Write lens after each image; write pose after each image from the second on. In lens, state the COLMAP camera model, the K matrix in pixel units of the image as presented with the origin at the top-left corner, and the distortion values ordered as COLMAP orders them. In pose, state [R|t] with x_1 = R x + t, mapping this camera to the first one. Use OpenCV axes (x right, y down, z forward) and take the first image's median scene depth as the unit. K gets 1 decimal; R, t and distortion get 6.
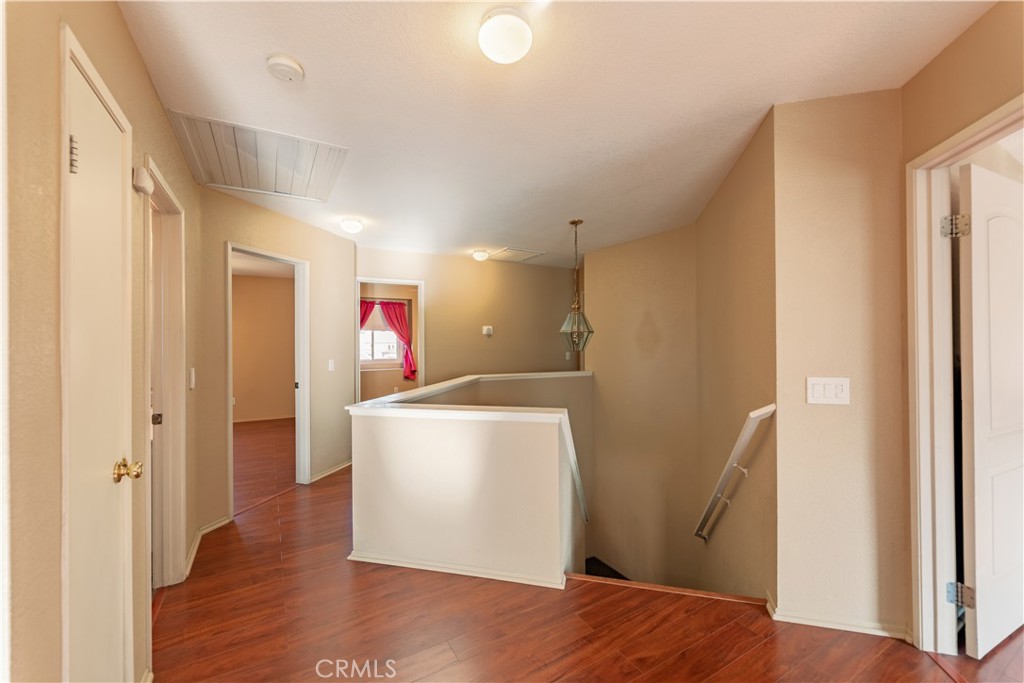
lens RADIAL K [[416.3, 0, 510.0], [0, 416.3, 340.9], [0, 0, 1]] dist [-0.000121, -0.000833]
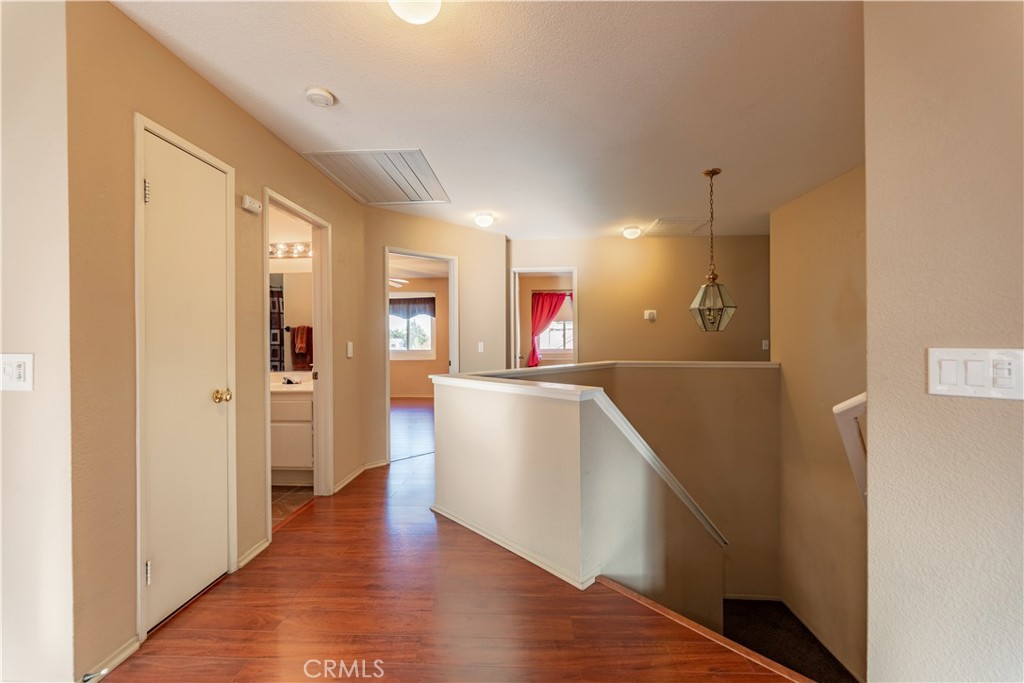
lens RADIAL K [[416.3, 0, 507.8], [0, 416.3, 340.9], [0, 0, 1]] dist [-0.000121, -0.000833]
pose [[0.837447, 0.001412, -0.546516, 0.415936], [0.003078, 0.999969, 0.007302, 0.054945], [0.546509, -0.007797, 0.837417, 0.158121]]
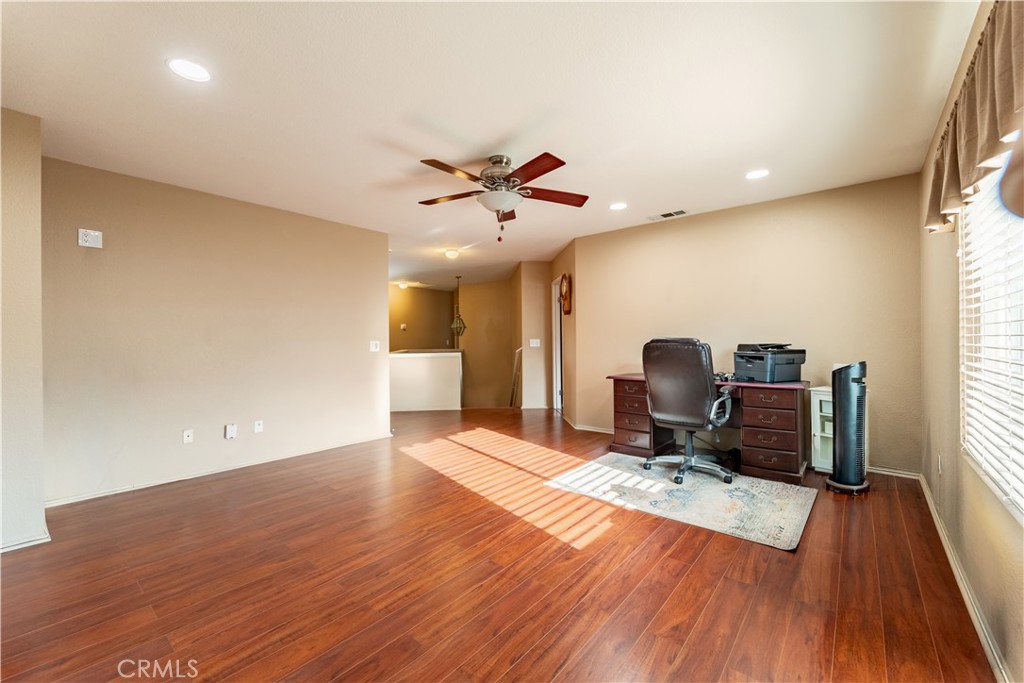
lens RADIAL K [[416.3, 0, 514.4], [0, 416.3, 341.1], [0, 0, 1]] dist [-0.000121, -0.000833]
pose [[0.940739, -0.003345, 0.339114, -0.470373], [0.002810, 0.999994, 0.002069, 0.072549], [-0.339119, -0.000994, 0.940743, -1.760388]]
